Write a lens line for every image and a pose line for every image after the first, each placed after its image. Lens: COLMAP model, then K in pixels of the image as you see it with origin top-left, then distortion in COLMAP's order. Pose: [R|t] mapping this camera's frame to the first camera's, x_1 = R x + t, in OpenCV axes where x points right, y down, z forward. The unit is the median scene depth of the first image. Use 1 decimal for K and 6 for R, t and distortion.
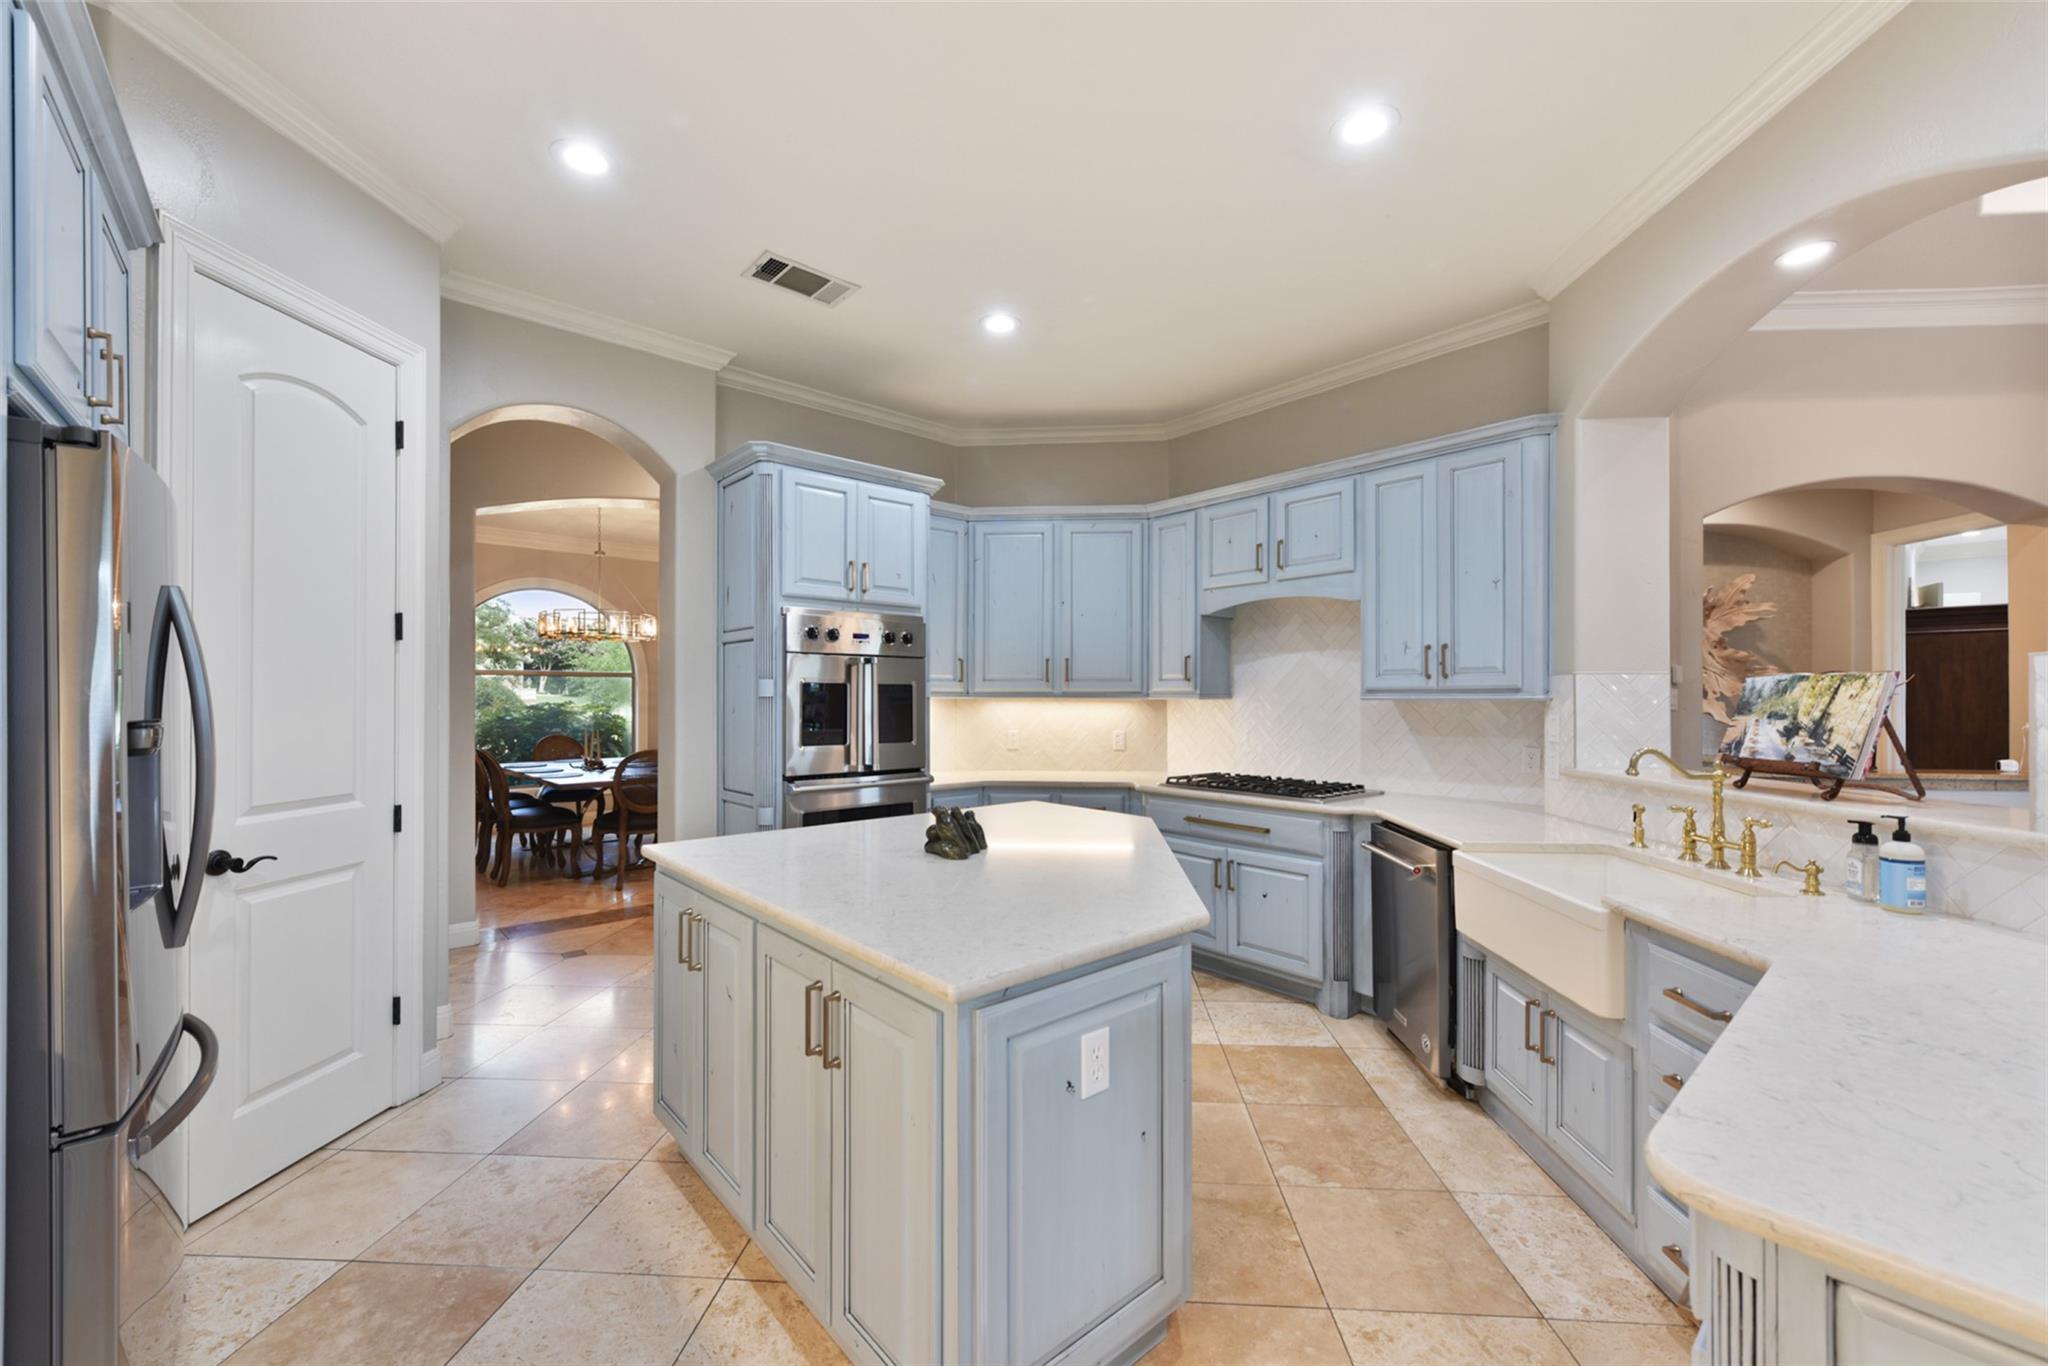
lens RADIAL K [[812.4, 0, 1024.0], [0, 812.4, 683.0], [0, 0, 1]] dist [0.003199, 0.000198]
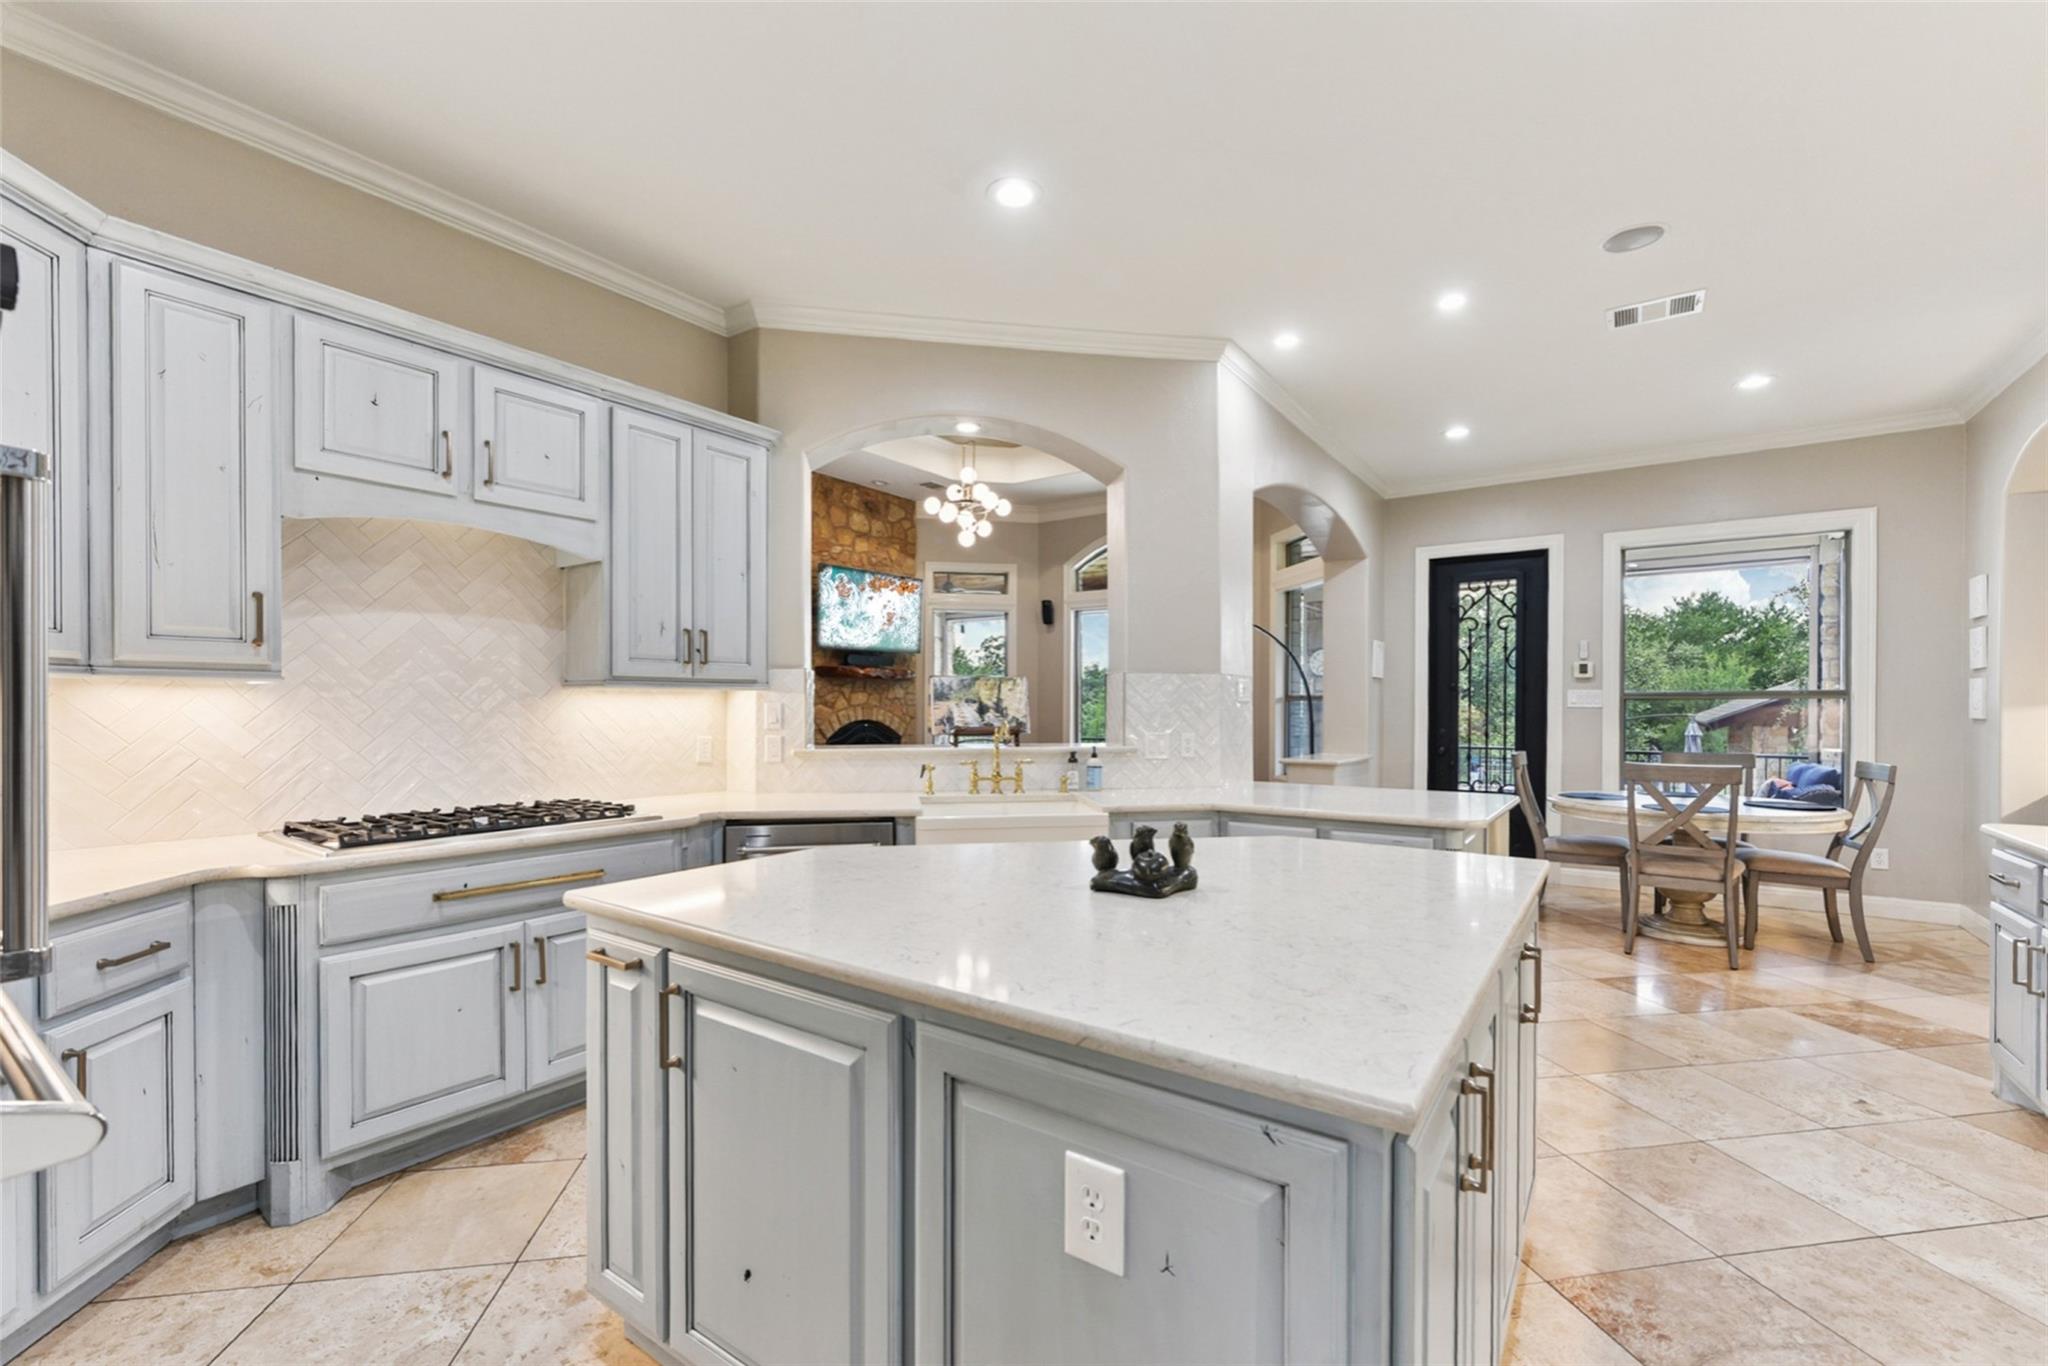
lens RADIAL K [[841.7, 0, 1013.6], [0, 841.7, 697.7], [0, 0, 1]] dist [0.000111, 0.000132]
pose [[-0.234072, -0.002494, 0.972216, -0.498946], [-0.025937, 0.999657, -0.003681, 0.024156], [-0.971873, -0.026078, -0.234056, 0.844591]]
